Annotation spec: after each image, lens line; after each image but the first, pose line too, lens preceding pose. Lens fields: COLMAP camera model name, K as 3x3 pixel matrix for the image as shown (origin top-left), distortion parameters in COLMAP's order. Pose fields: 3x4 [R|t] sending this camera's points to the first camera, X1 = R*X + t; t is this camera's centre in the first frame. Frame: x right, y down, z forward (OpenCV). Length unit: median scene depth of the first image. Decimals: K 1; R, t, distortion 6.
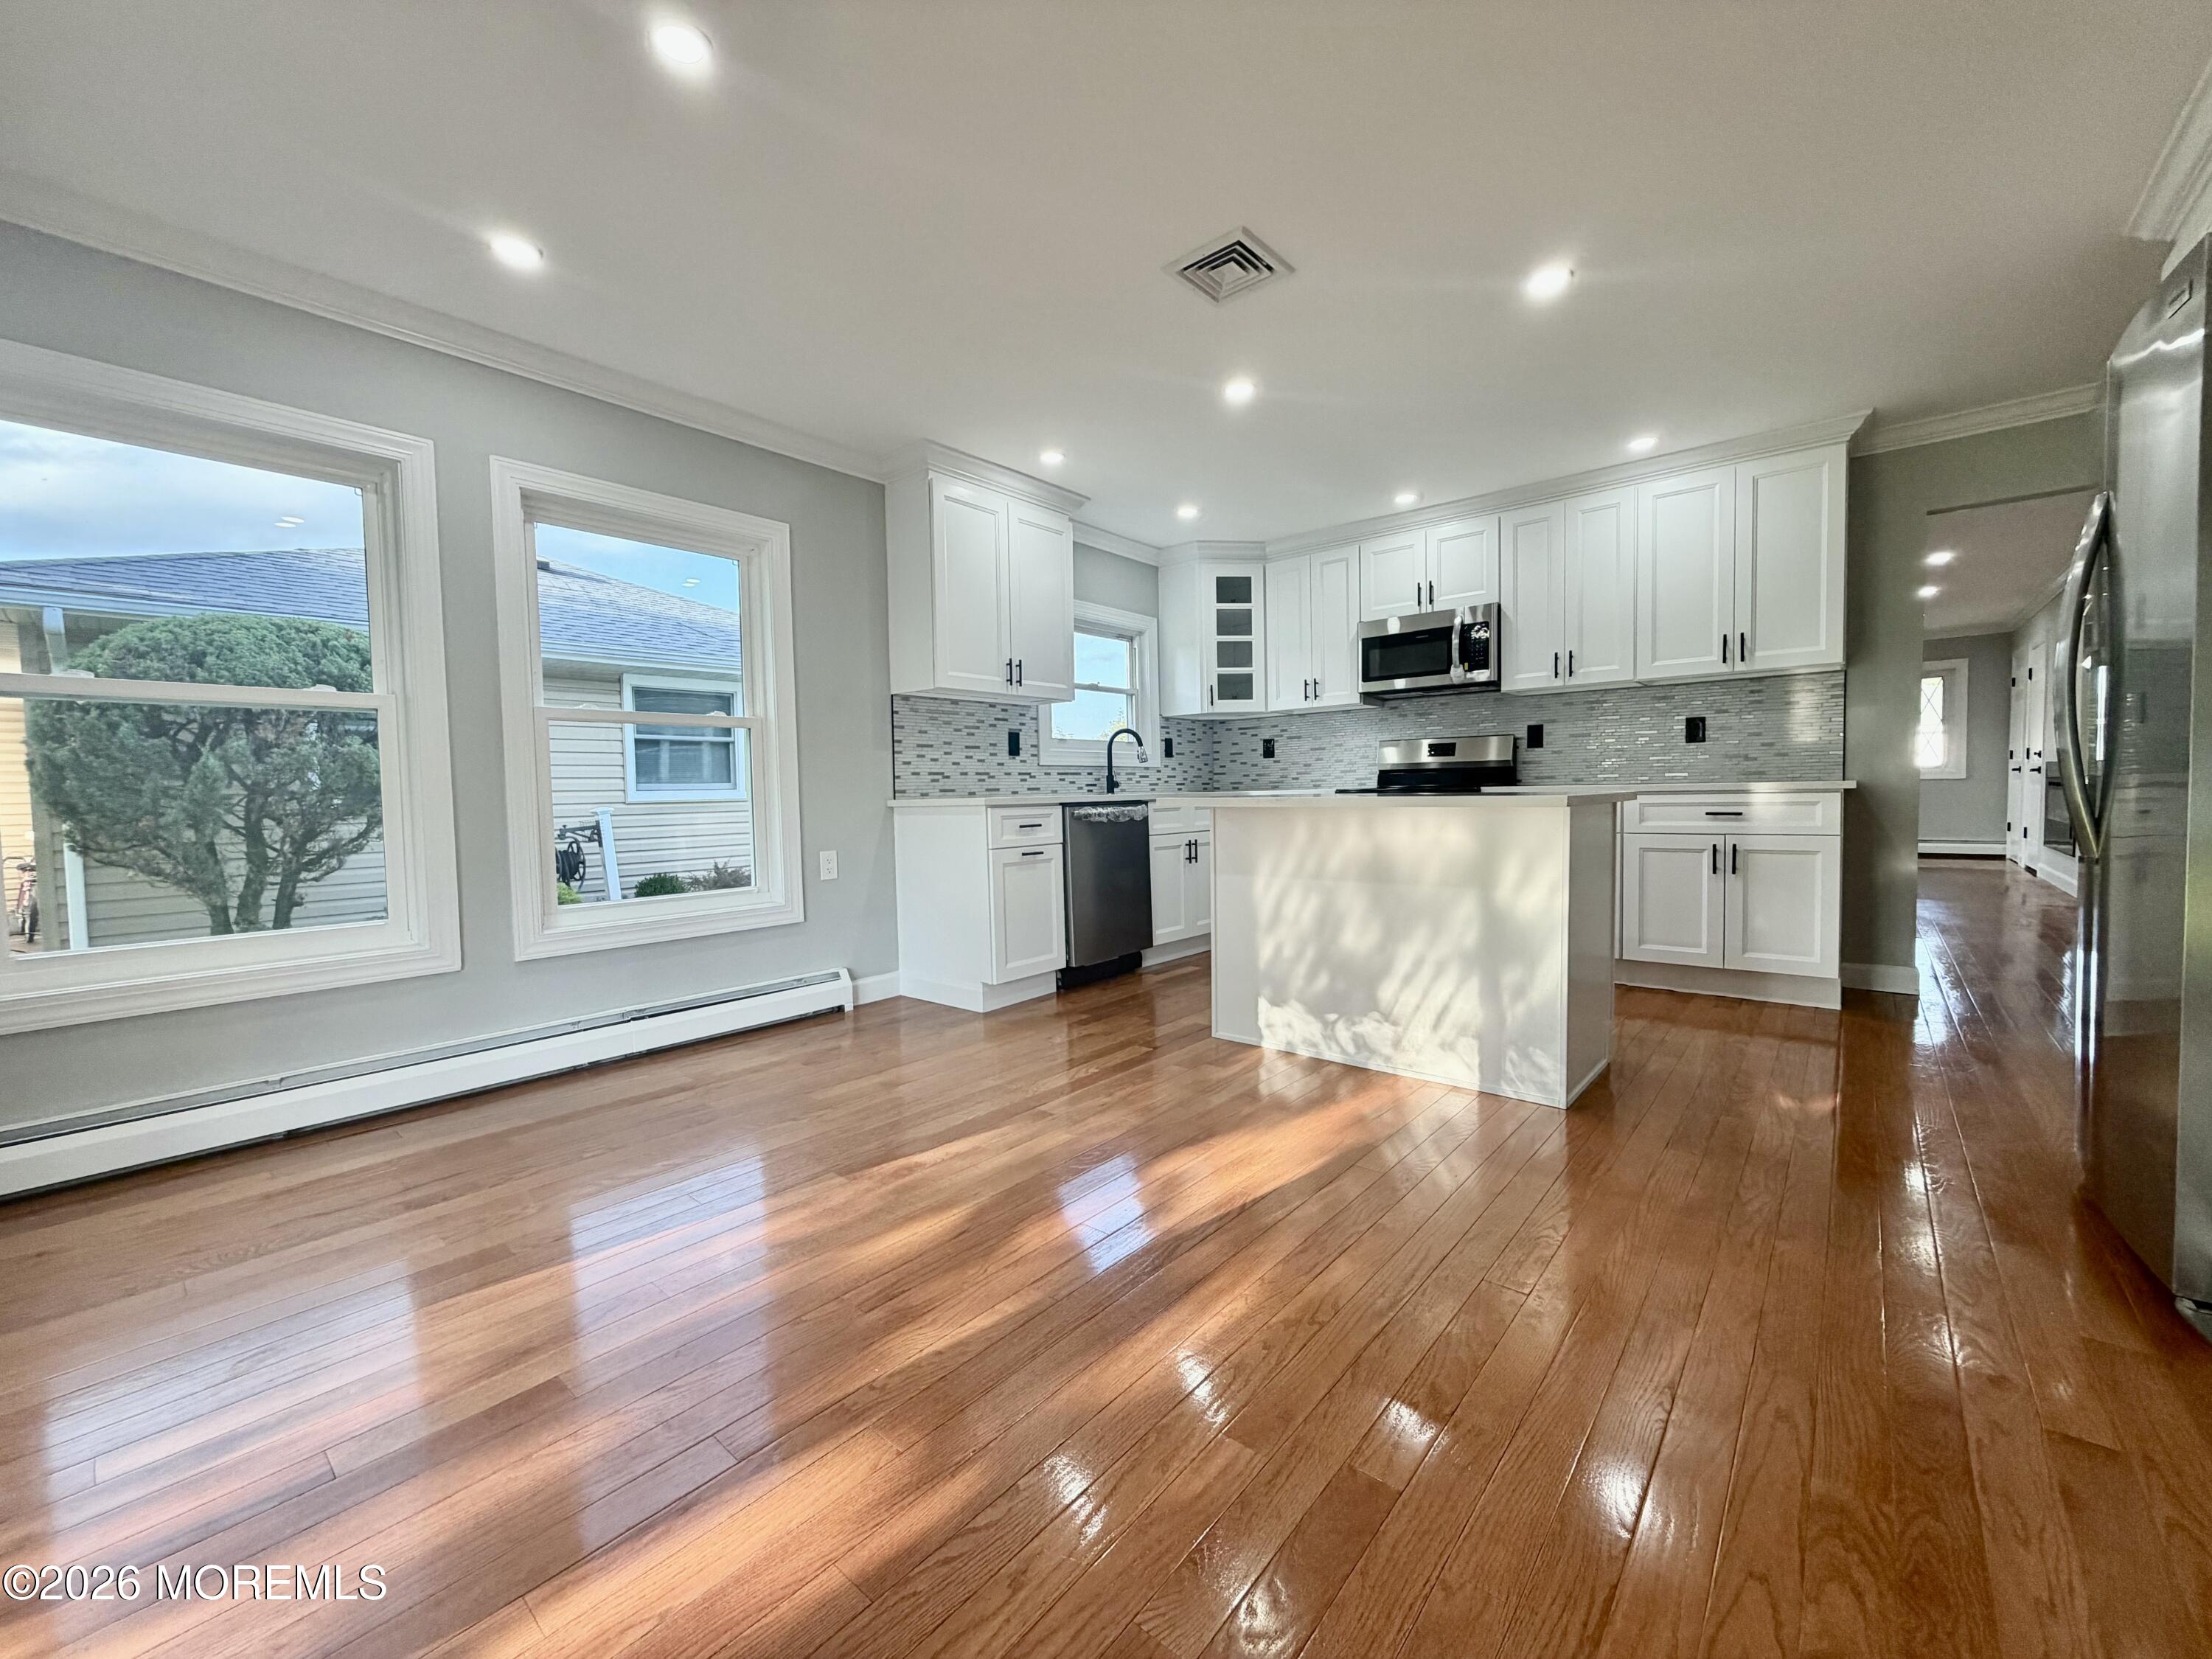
lens RADIAL K [[890.1, 0, 1100.2], [0, 890.1, 825.9], [0, 0, 1]] dist [0.000889, 0.000355]
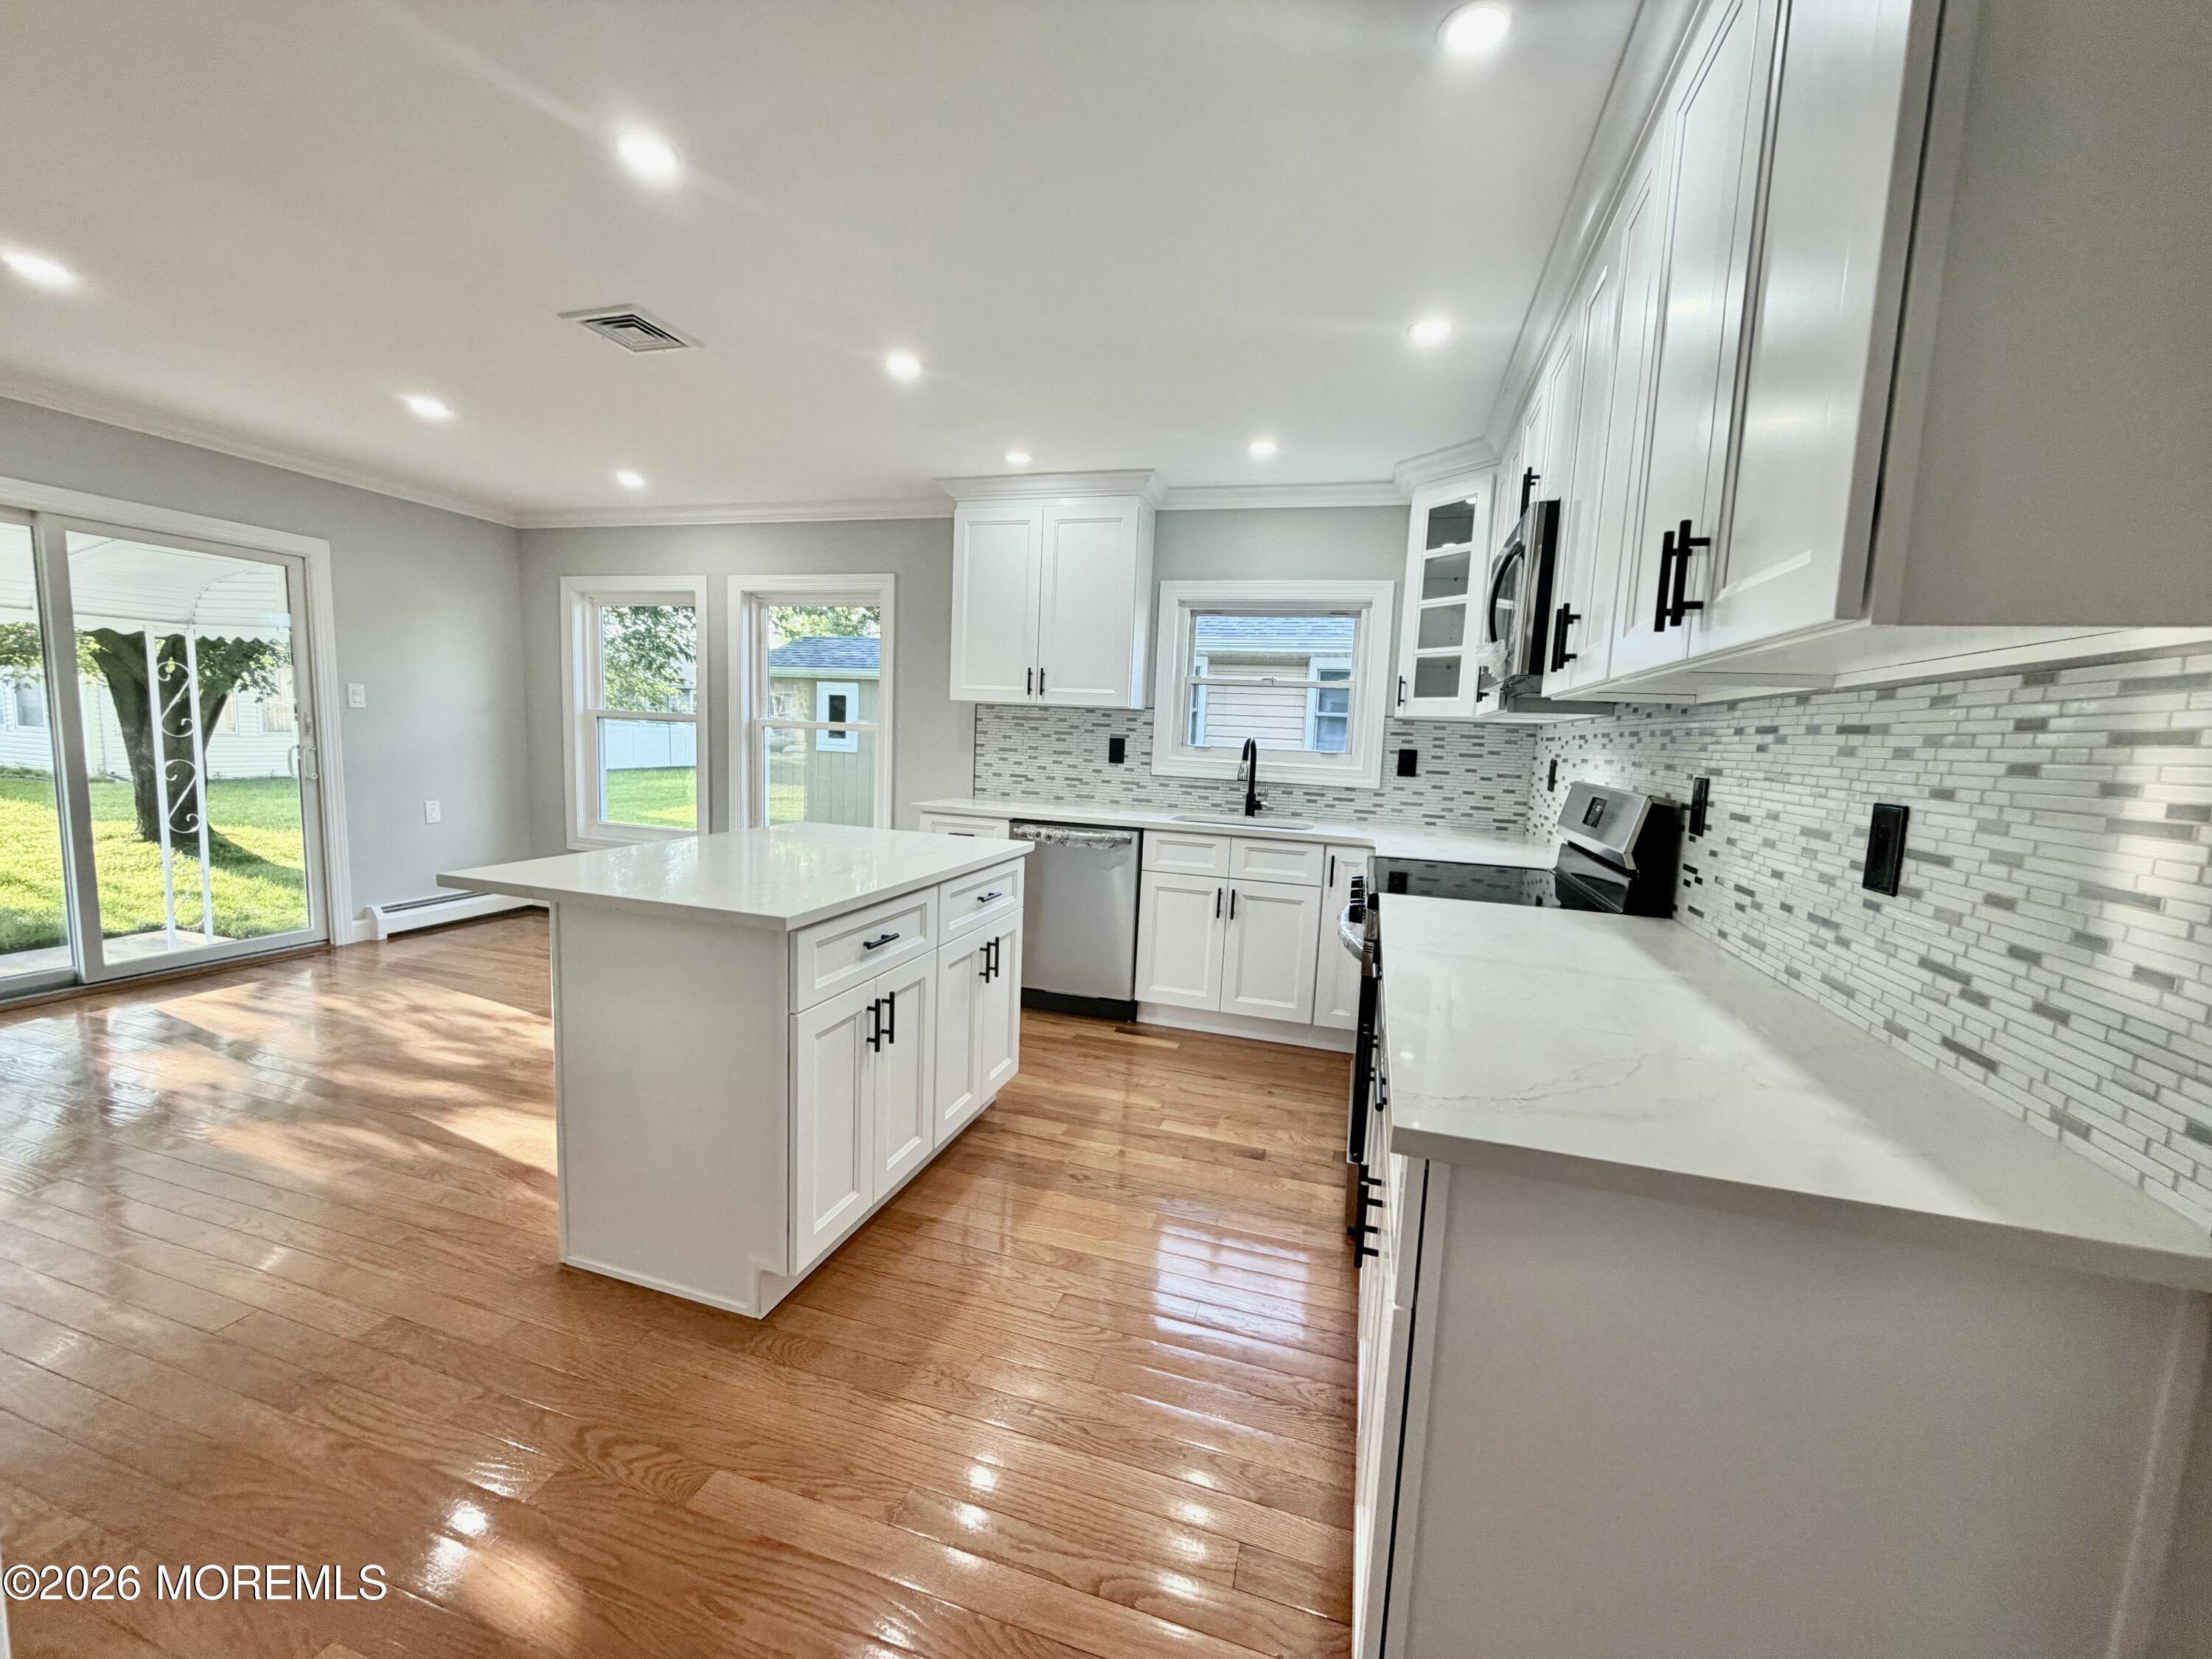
lens RADIAL K [[890.1, 0, 1100.2], [0, 890.1, 825.9], [0, 0, 1]] dist [0.000889, 0.000355]
pose [[0.394484, 0.135487, -0.908860, 0.862878], [-0.088075, 0.990092, 0.109368, -0.129326], [0.914672, 0.036904, 0.402508, 0.682942]]
